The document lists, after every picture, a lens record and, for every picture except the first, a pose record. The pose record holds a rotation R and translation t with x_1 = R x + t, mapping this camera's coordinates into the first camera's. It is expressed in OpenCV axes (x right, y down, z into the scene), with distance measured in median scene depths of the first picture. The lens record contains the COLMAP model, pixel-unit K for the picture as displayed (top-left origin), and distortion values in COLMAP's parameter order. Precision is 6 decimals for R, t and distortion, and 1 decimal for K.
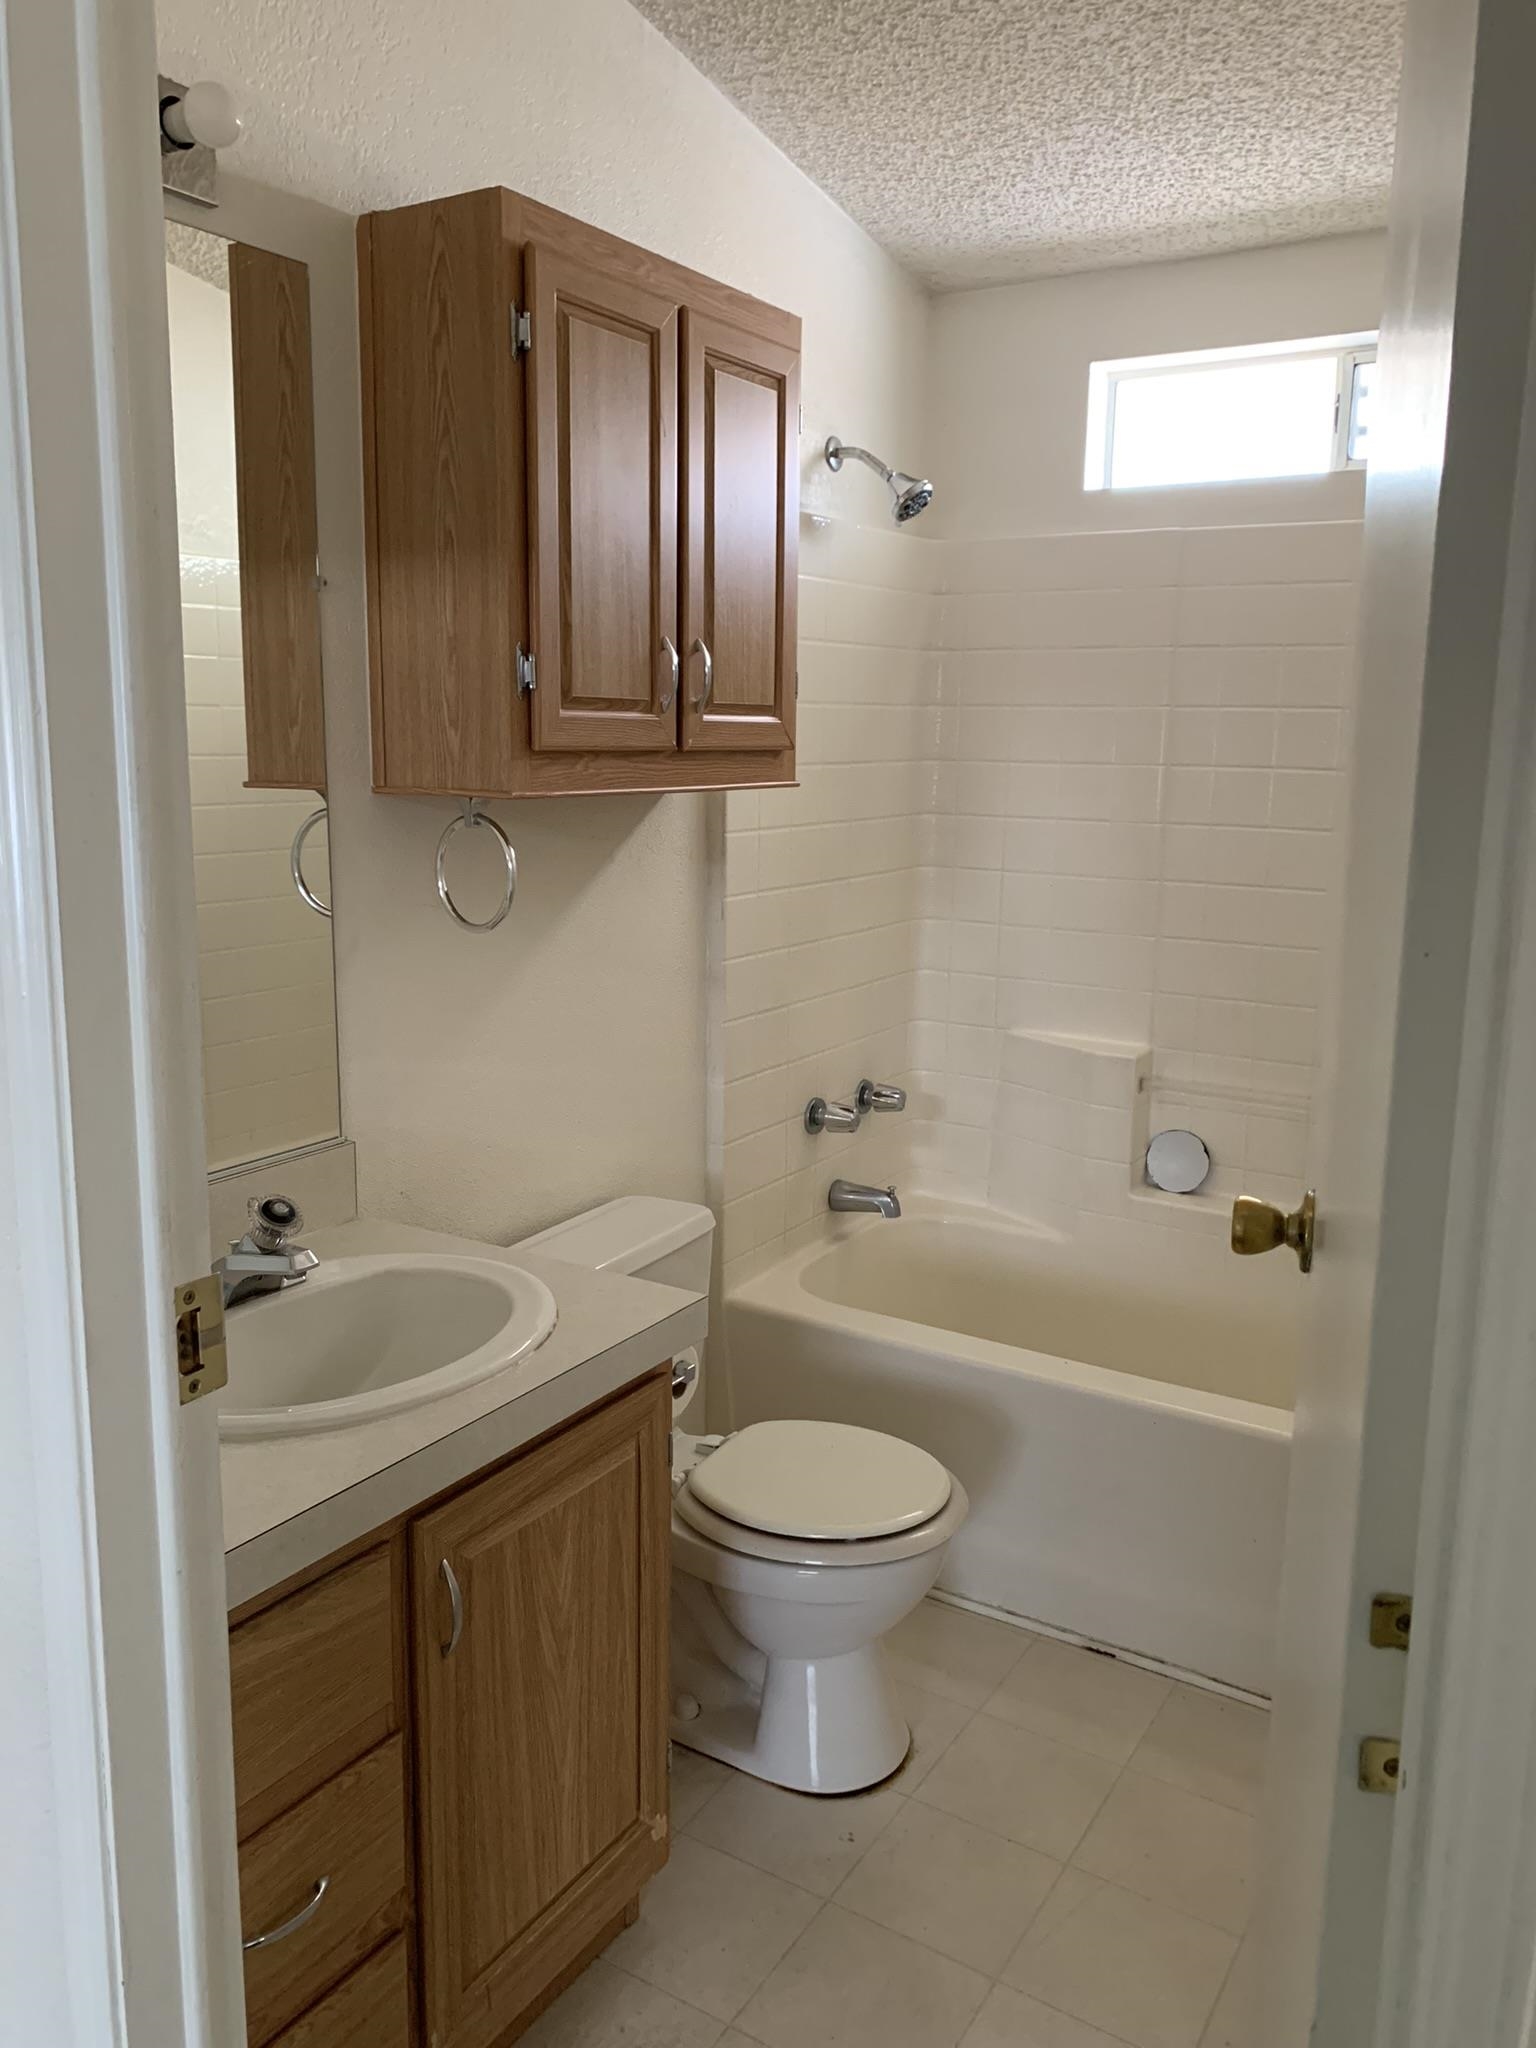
lens RADIAL K [[1563.7, 0, 766.6], [0, 1563.7, 1024.9], [0, 0, 1]] dist [-0.008461, -0.007680]
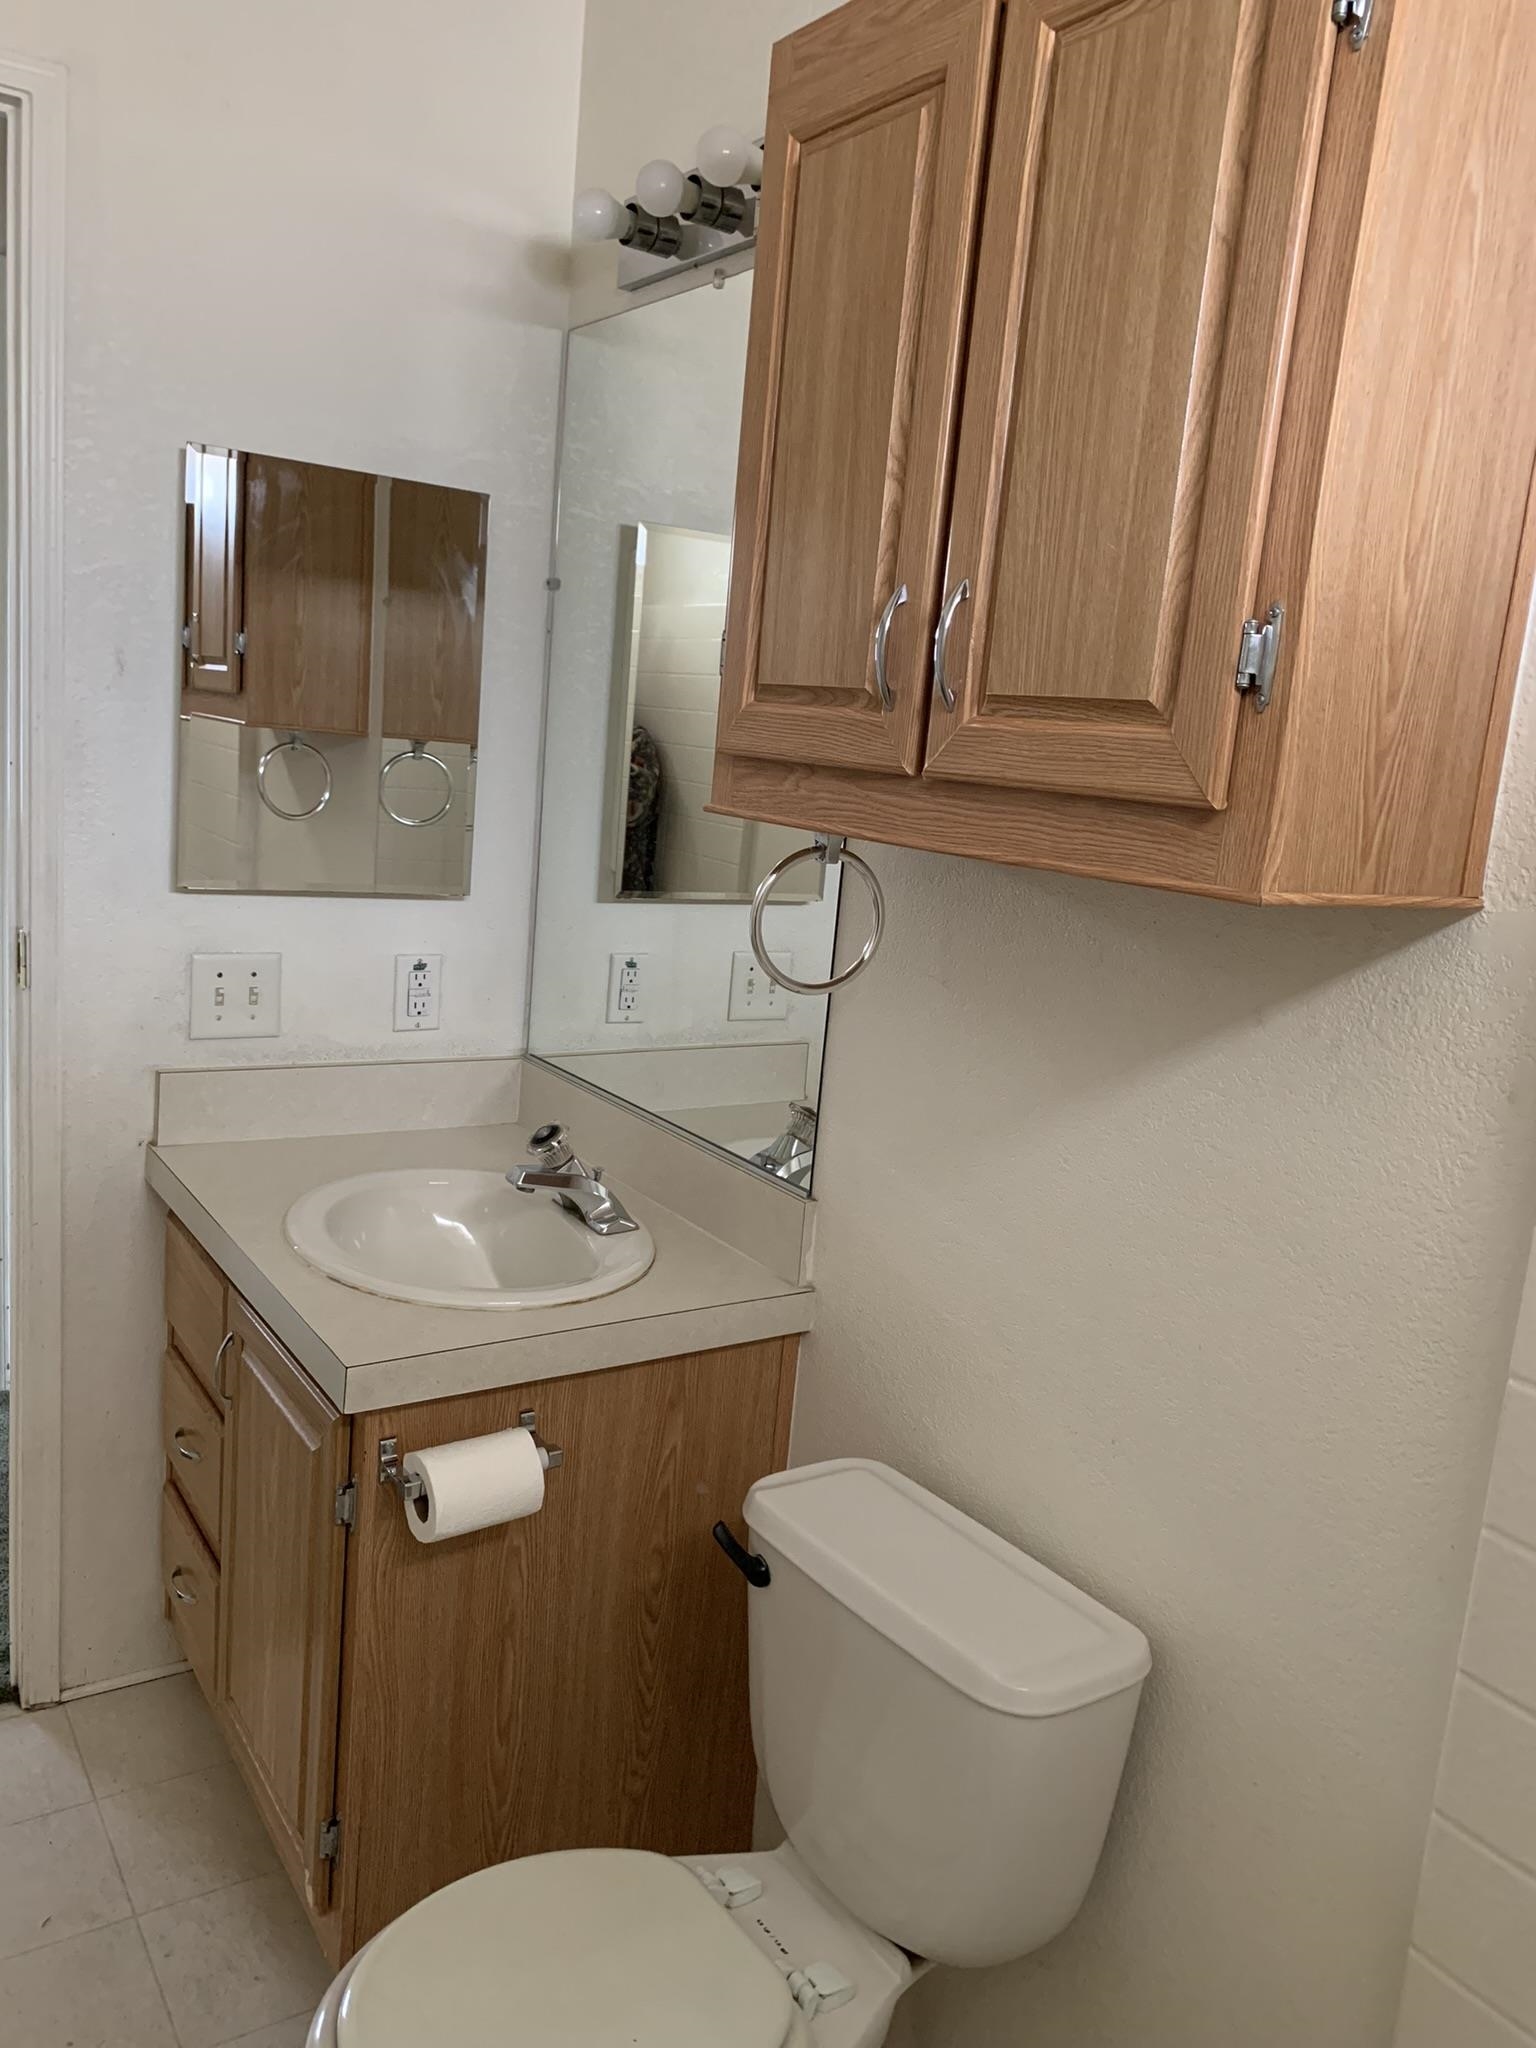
lens RADIAL K [[1563.7, 0, 768.1], [0, 1563.7, 1019.7], [0, 0, 1]] dist [-0.008461, -0.007680]
pose [[-0.403261, 0.104716, -0.909074, 0.544567], [-0.269255, 0.935875, 0.227244, -0.223740], [0.874575, 0.336411, -0.349207, 1.275045]]
